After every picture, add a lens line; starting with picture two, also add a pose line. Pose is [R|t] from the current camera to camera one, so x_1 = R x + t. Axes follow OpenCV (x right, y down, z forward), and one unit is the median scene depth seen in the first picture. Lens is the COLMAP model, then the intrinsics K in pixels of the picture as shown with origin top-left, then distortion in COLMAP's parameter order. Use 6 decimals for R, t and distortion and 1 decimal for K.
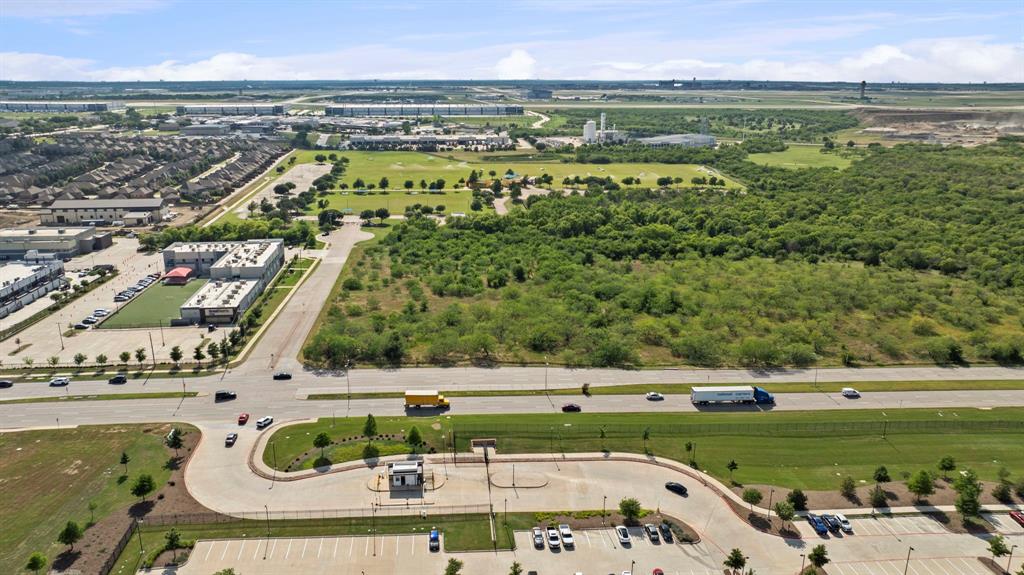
lens RADIAL K [[729.1, 0, 513.2], [0, 729.1, 261.2], [0, 0, 1]] dist [-0.024065, 0.008009]
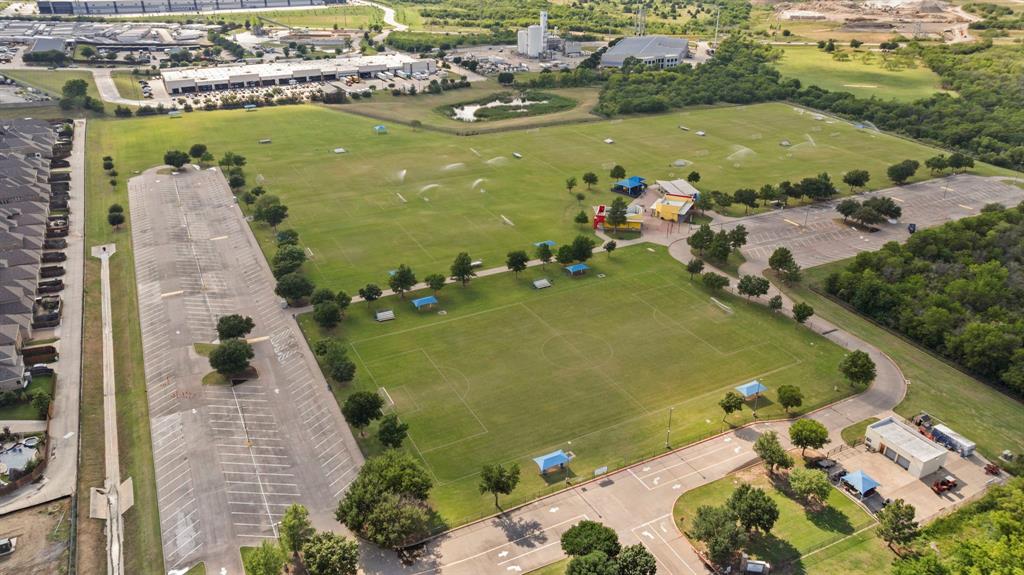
lens RADIAL K [[717.3, 0, 512.0], [0, 717.3, 287.5], [0, 0, 1]] dist [-0.048967, 0.060162]
pose [[0.935079, -0.159675, 0.316434, -0.436753], [0.090515, 0.970751, 0.222371, -0.284335], [-0.342685, -0.179292, 0.922183, 0.954356]]
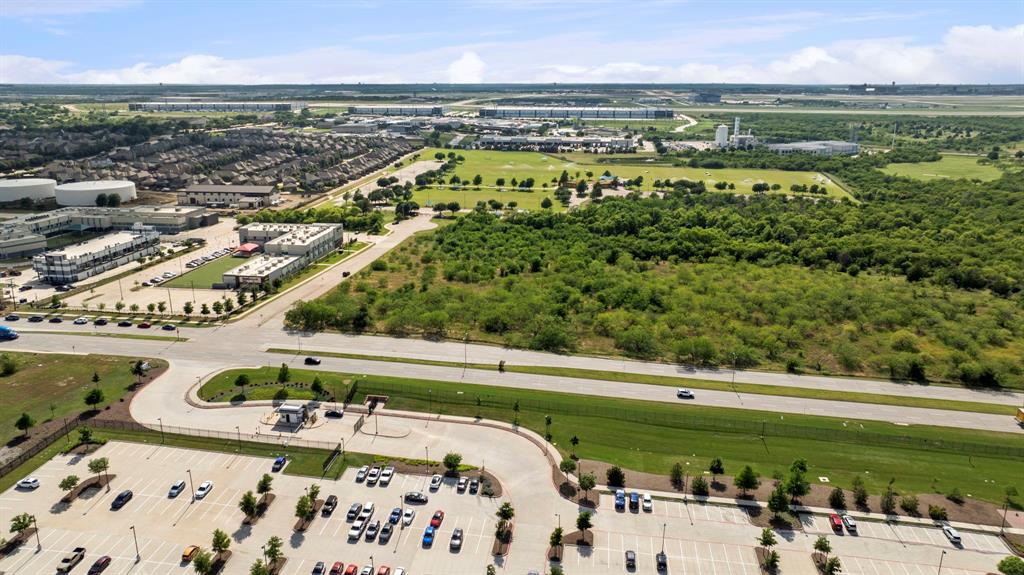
lens RADIAL K [[729.1, 0, 513.2], [0, 729.1, 261.2], [0, 0, 1]] dist [-0.024065, 0.008009]
pose [[0.970074, 0.057167, -0.235985, 0.202851], [-0.058229, 0.998300, 0.002474, 0.008610], [0.235725, 0.011341, 0.971754, -0.031888]]
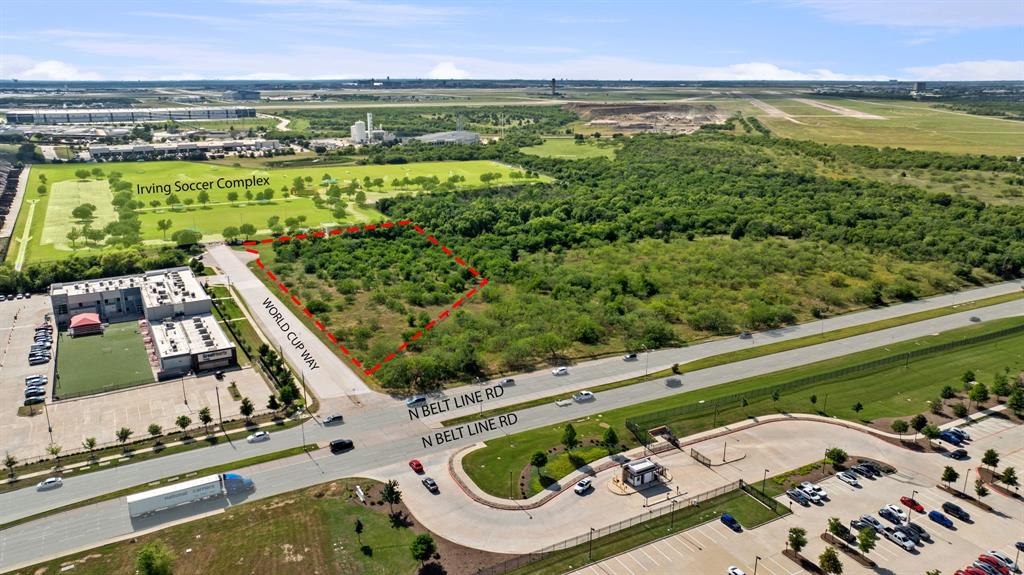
lens RADIAL K [[729.1, 0, 513.2], [0, 729.1, 261.2], [0, 0, 1]] dist [-0.024065, 0.008009]
pose [[0.914299, -0.100799, 0.392297, -0.290668], [0.100338, 0.994716, 0.021738, -0.016247], [-0.392415, 0.019487, 0.919582, 0.059762]]
